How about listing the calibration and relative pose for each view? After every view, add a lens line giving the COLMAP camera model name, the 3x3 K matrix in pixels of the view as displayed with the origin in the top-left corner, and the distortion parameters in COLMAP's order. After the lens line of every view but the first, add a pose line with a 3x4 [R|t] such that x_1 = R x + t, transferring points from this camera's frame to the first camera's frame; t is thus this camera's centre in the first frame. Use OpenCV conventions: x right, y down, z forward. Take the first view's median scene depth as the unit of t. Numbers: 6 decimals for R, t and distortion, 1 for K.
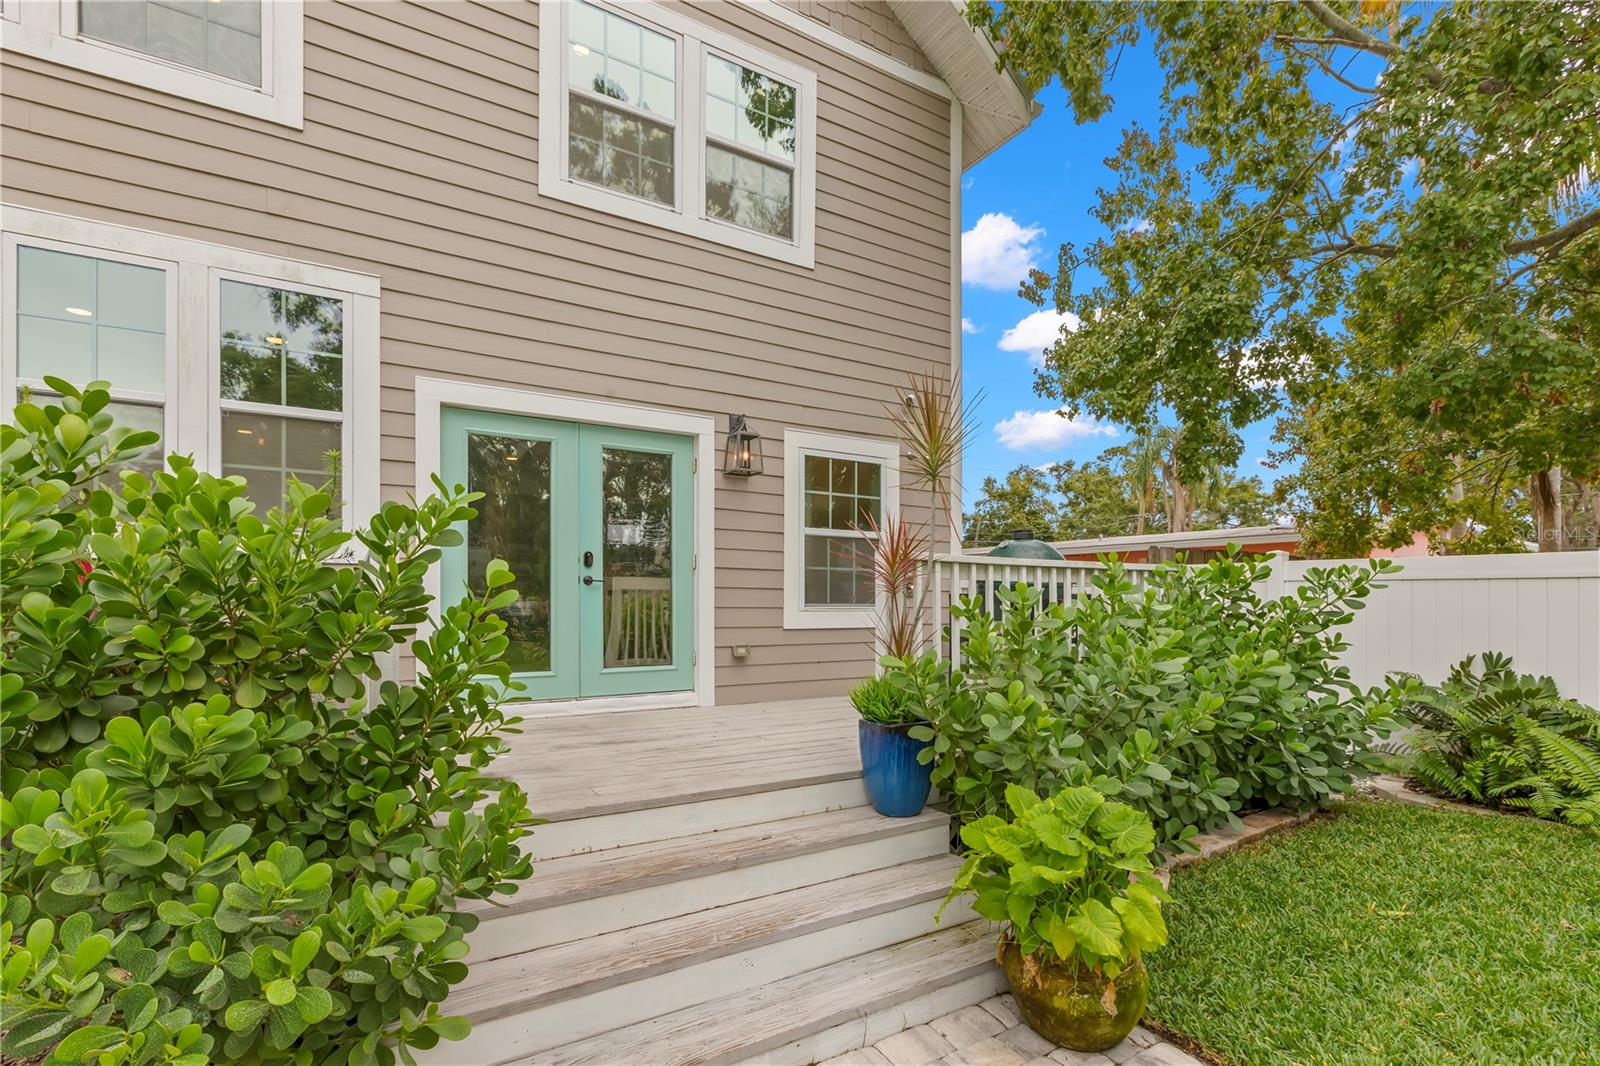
lens RADIAL K [[722.2, 0, 798.3], [0, 722.2, 603.3], [0, 0, 1]] dist [-0.002433, -0.000275]
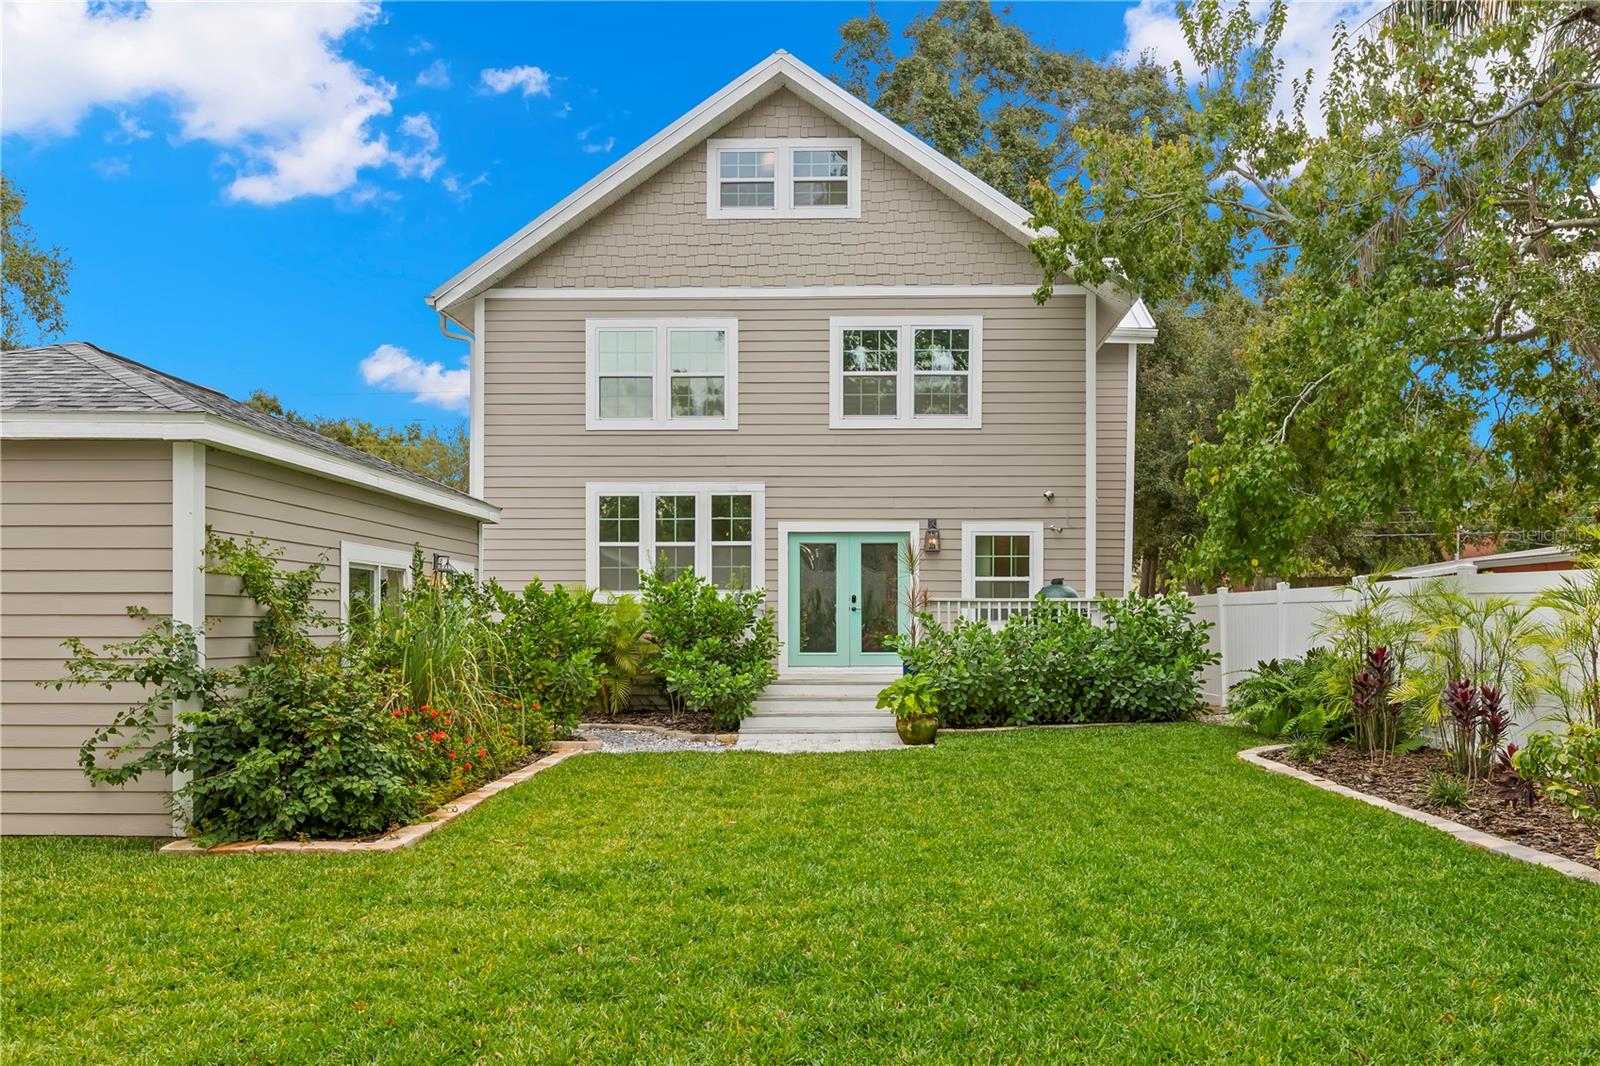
lens RADIAL K [[1248.8, 0, 822.3], [0, 1248.8, 620.3], [0, 0, 1]] dist [-0.000882, 0.006498]
pose [[0.838381, -0.002742, -0.545077, 1.576329], [-0.002887, 0.999951, -0.009471, 0.033270], [0.545077, 0.009514, 0.838332, -2.027629]]
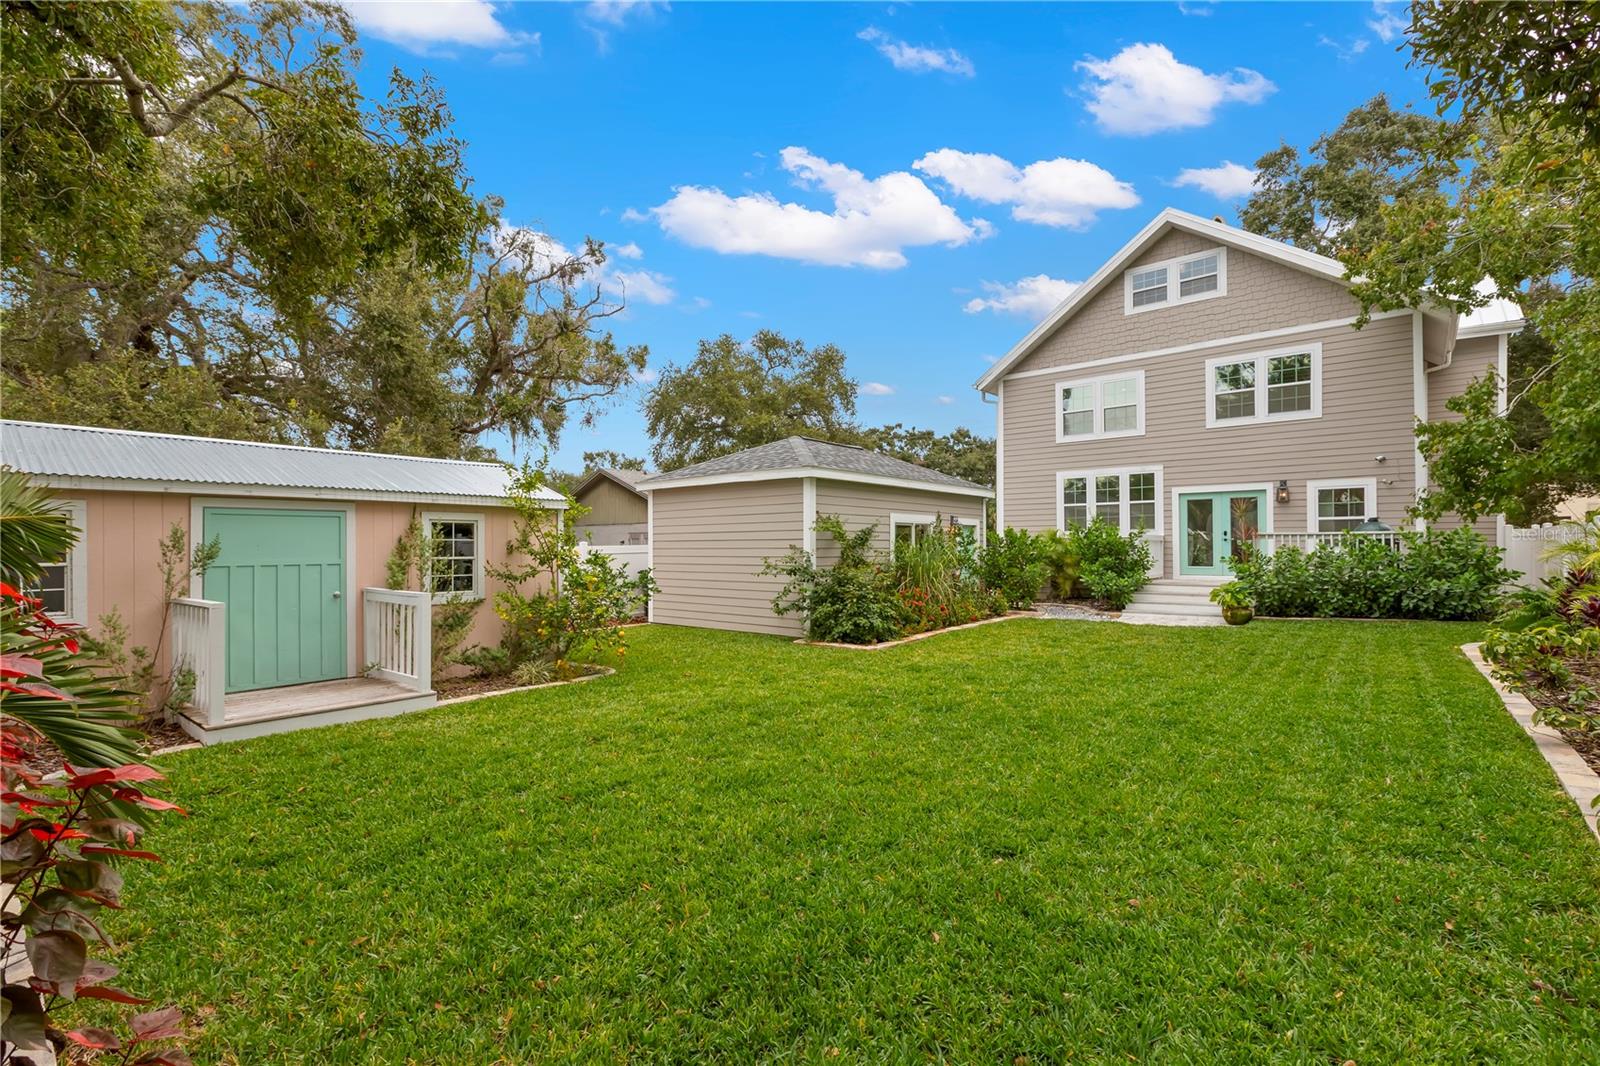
lens RADIAL K [[700.7, 0, 799.6], [0, 700.7, 533.7], [0, 0, 1]] dist [0.002312, 0.000080]
pose [[0.311895, -0.021202, -0.949880, 2.144416], [-0.002324, 0.999731, -0.023078, 0.018799], [0.950114, 0.009405, 0.311762, -1.835348]]
